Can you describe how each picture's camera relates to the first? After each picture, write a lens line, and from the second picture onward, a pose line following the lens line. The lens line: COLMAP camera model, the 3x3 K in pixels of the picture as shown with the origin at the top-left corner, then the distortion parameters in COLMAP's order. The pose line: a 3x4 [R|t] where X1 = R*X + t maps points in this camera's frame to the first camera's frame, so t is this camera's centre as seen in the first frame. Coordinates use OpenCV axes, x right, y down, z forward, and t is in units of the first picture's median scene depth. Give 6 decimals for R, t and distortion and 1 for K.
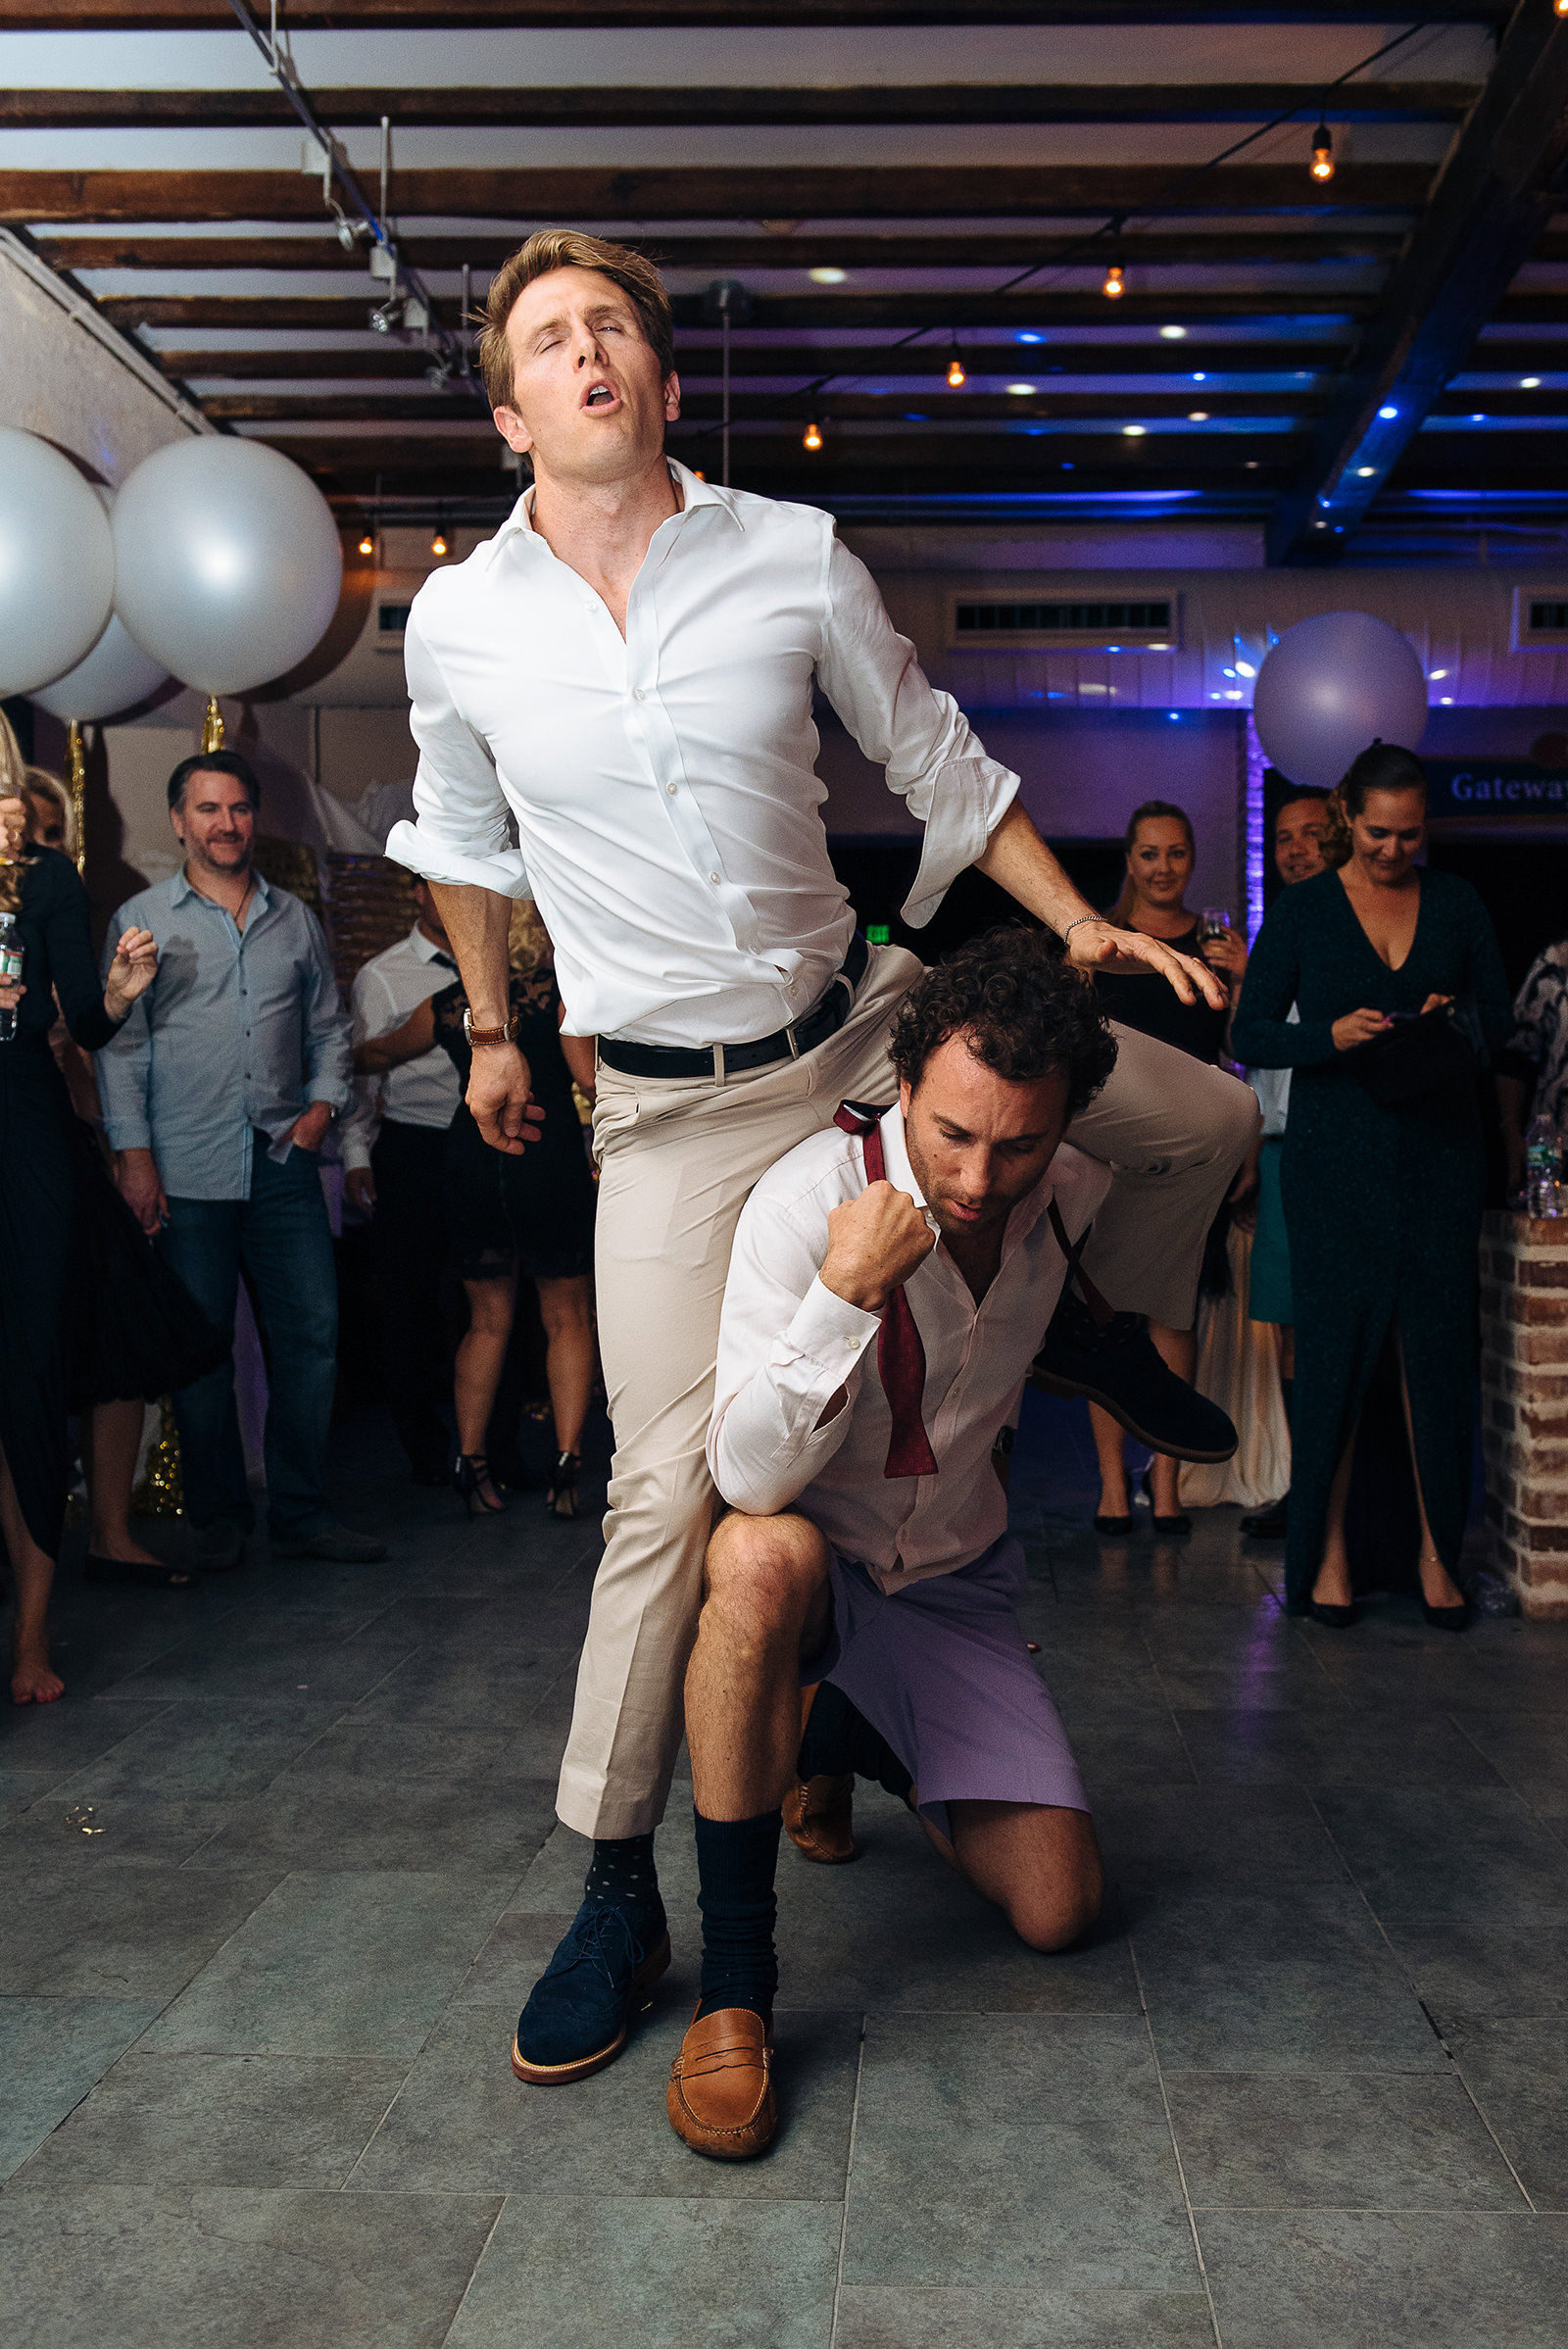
lens RADIAL K [[2232.4, 0, 775.1], [0, 2232.4, 1182.1], [0, 0, 1]] dist [0.000147, 0.000000]
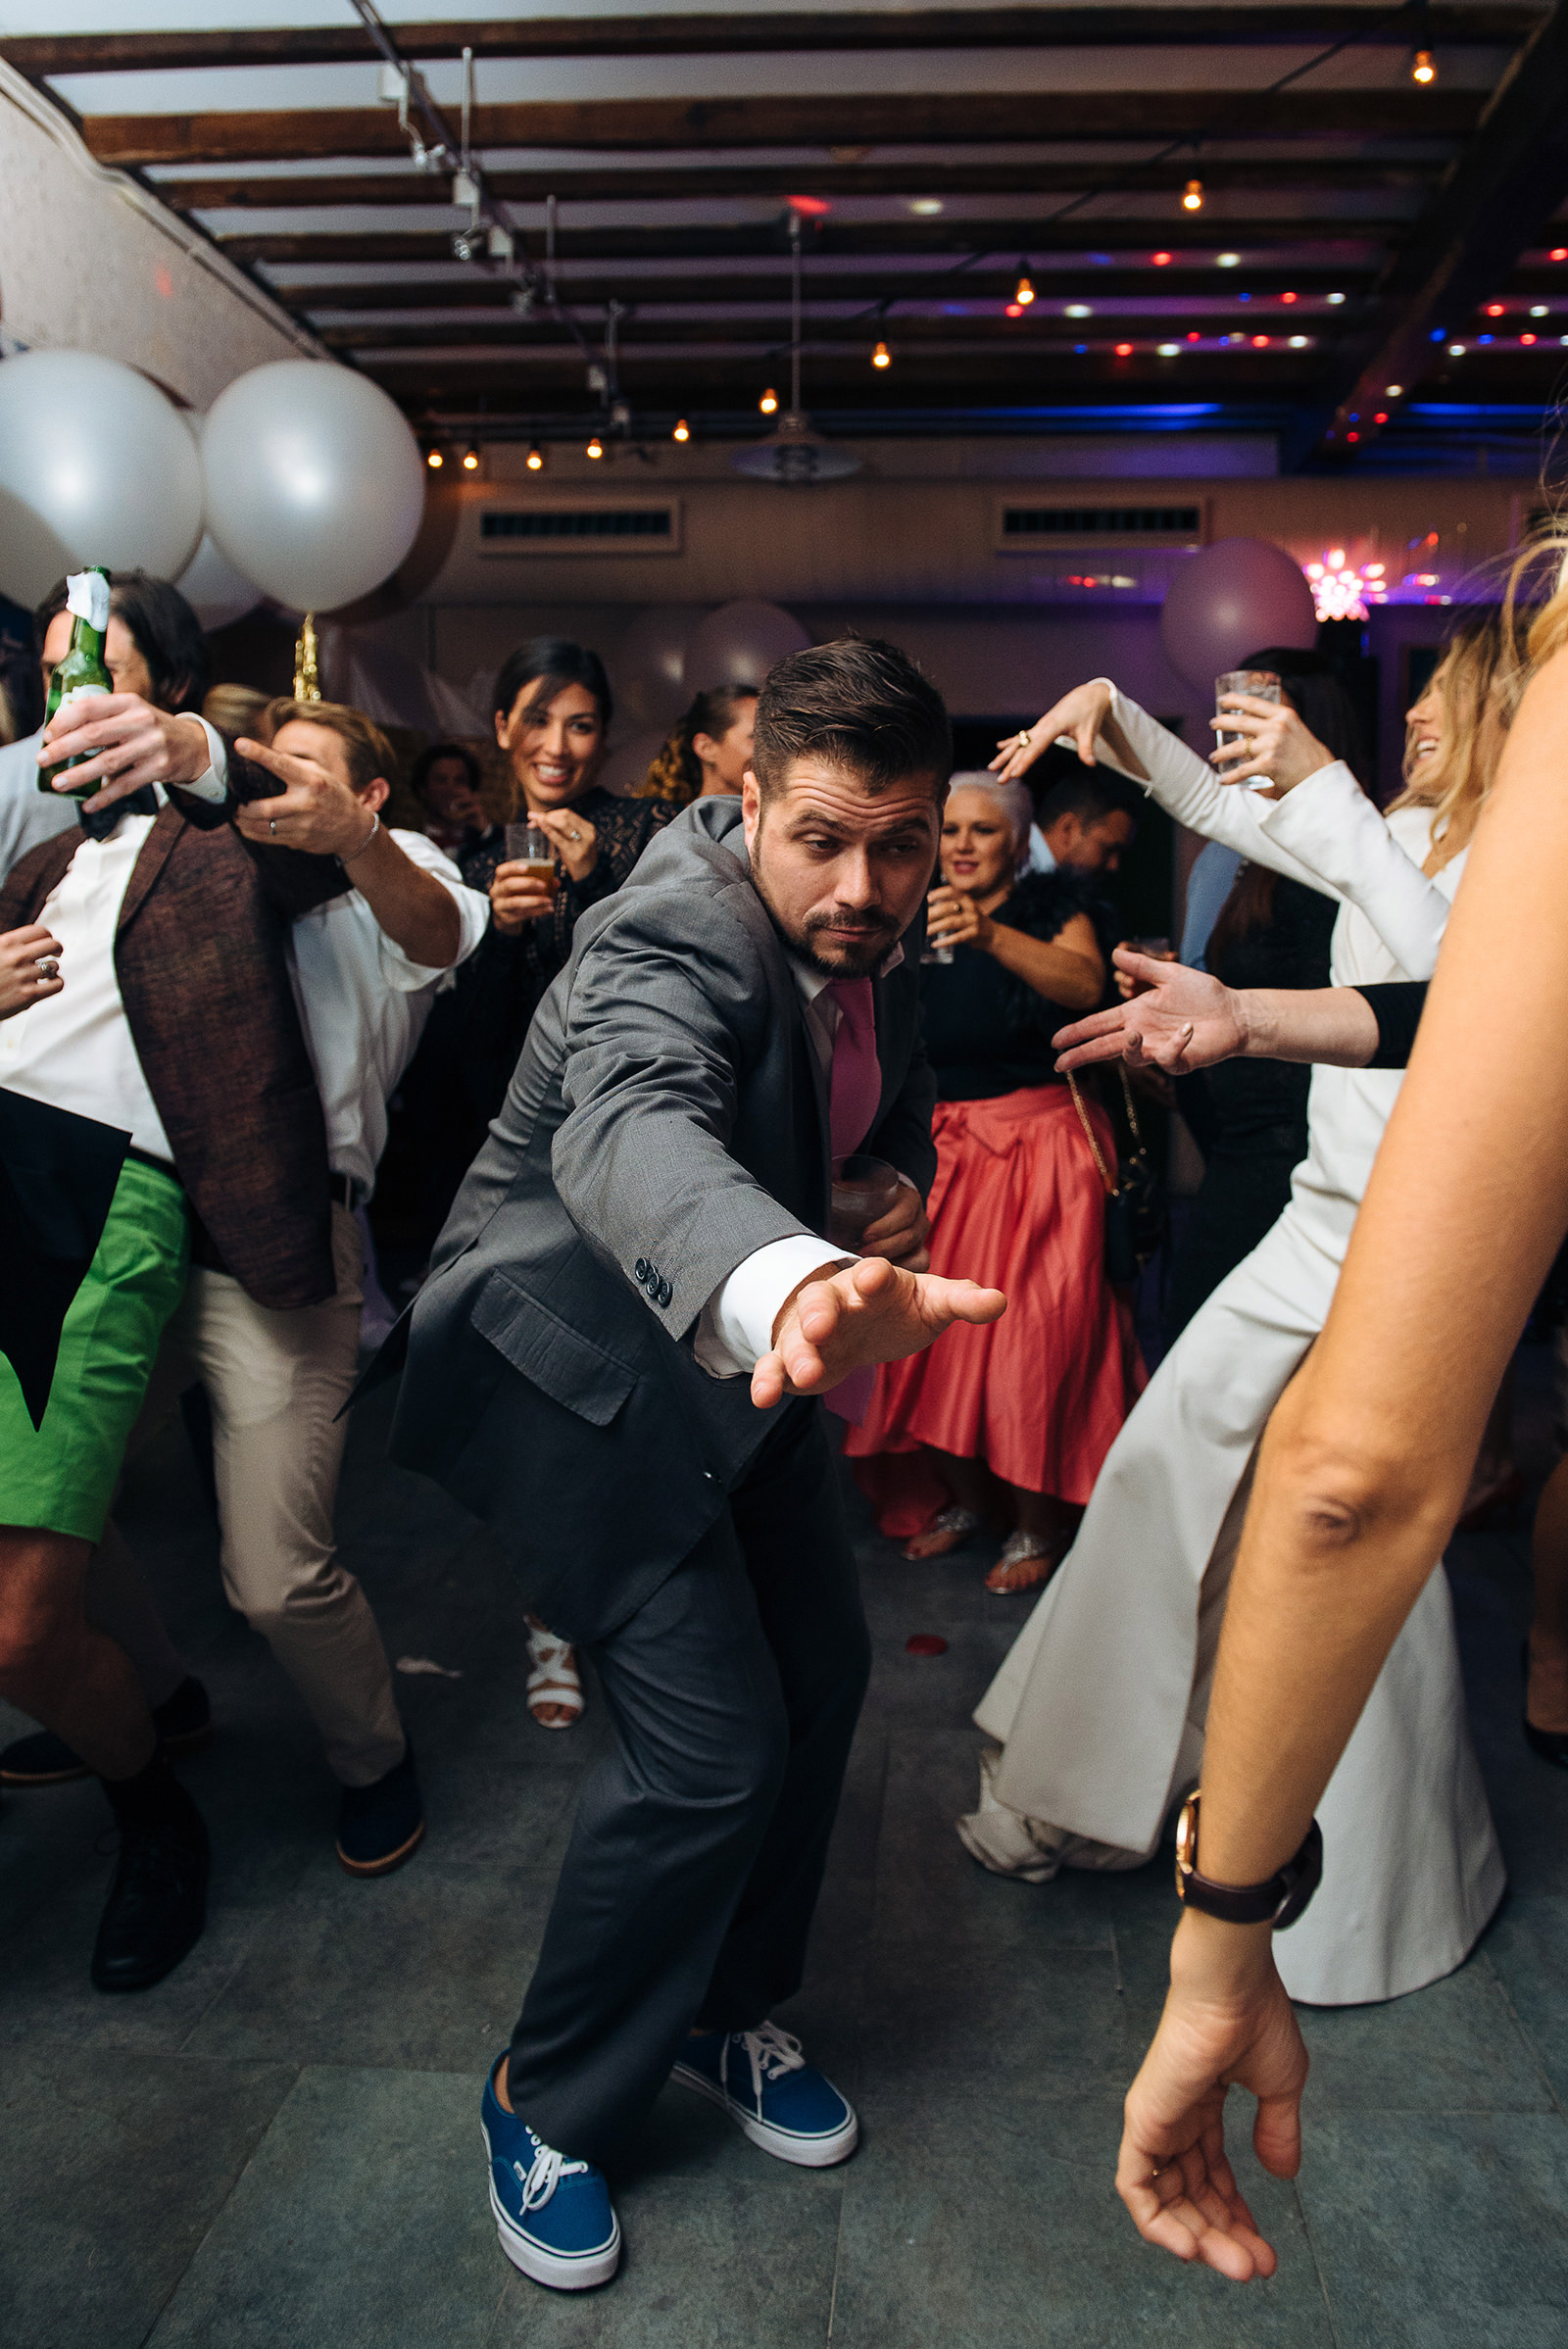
lens RADIAL K [[1741.5, 0, 792.1], [0, 1741.5, 1020.3], [0, 0, 1]] dist [-0.032578, -0.004454]
pose [[0.999799, -0.000563, -0.020027, -0.007967], [0.001398, 0.999127, 0.041750, -0.057147], [0.019986, -0.041770, 0.998927, 0.175119]]
